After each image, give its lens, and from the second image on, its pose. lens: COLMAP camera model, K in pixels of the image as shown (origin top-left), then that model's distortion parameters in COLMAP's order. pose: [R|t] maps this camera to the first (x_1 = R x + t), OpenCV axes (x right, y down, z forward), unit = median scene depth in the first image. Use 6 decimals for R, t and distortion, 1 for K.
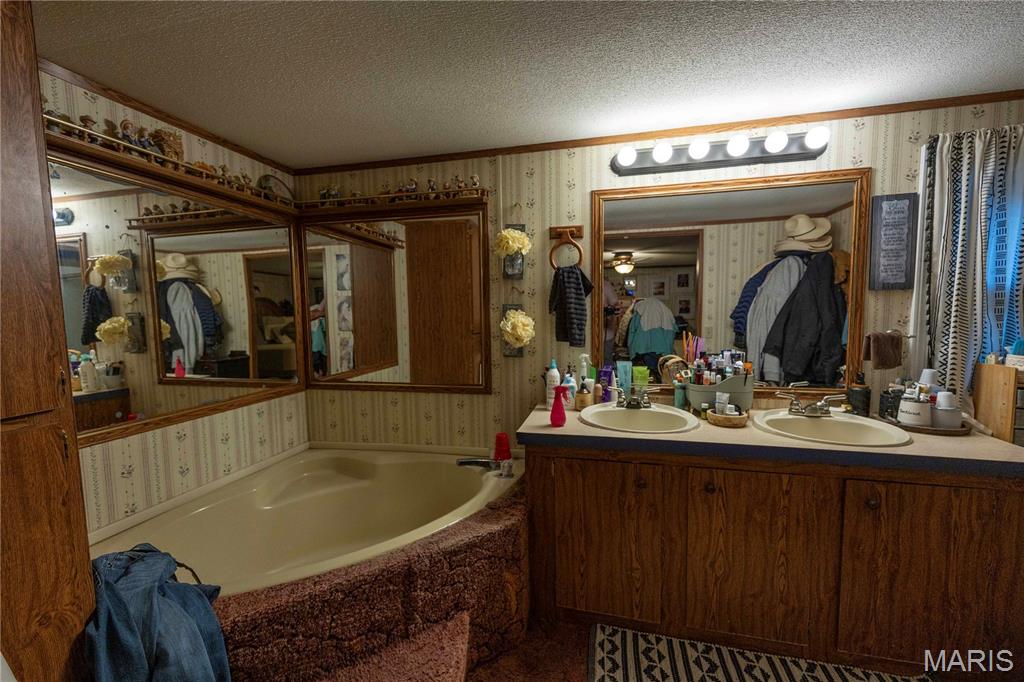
lens RADIAL K [[408.3, 0, 509.7], [0, 408.3, 343.7], [0, 0, 1]] dist [0.014014, -0.004064]
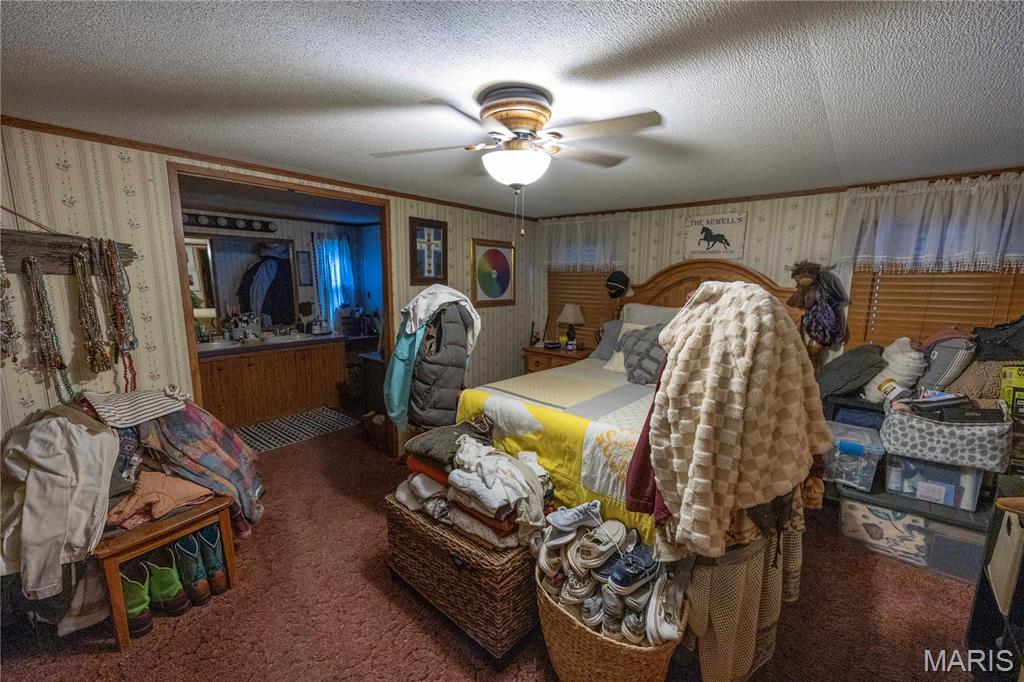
lens RADIAL K [[408.3, 0, 509.7], [0, 408.3, 343.7], [0, 0, 1]] dist [0.014014, -0.004064]
pose [[0.449594, -0.127980, 0.884017, -0.877756], [0.053164, 0.991762, 0.116540, 0.001493], [-0.891649, -0.005398, 0.452695, -1.373767]]
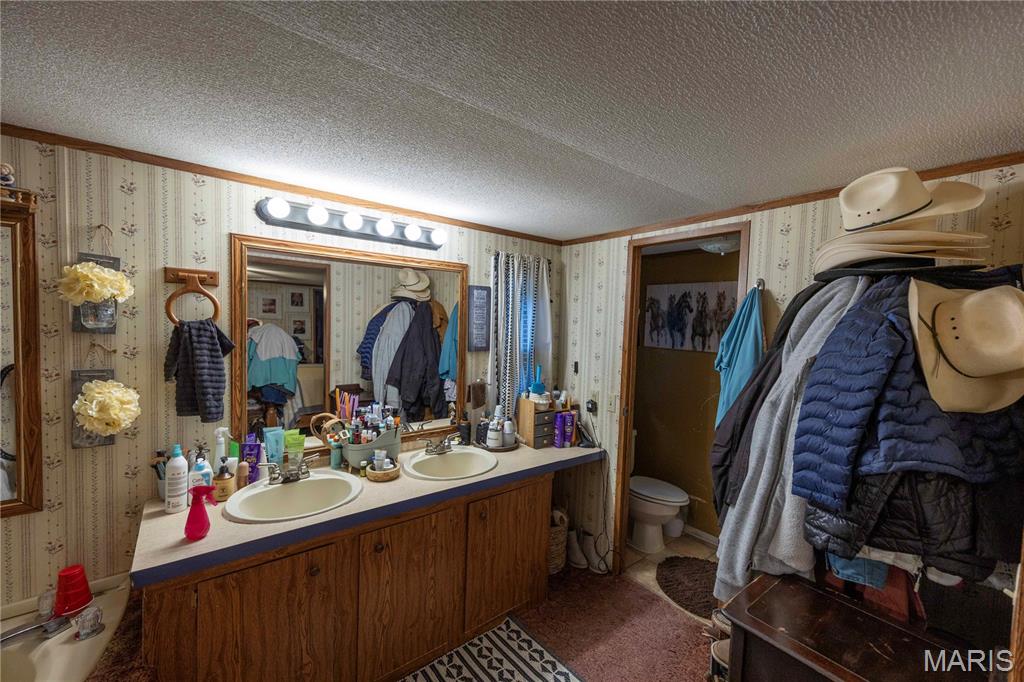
lens RADIAL K [[408.3, 0, 509.7], [0, 408.3, 343.7], [0, 0, 1]] dist [0.014014, -0.004064]
pose [[0.619541, -0.006303, 0.784939, -0.118160], [0.021694, 0.999723, -0.009095, -0.138493], [-0.784665, 0.022663, 0.619506, 0.036759]]
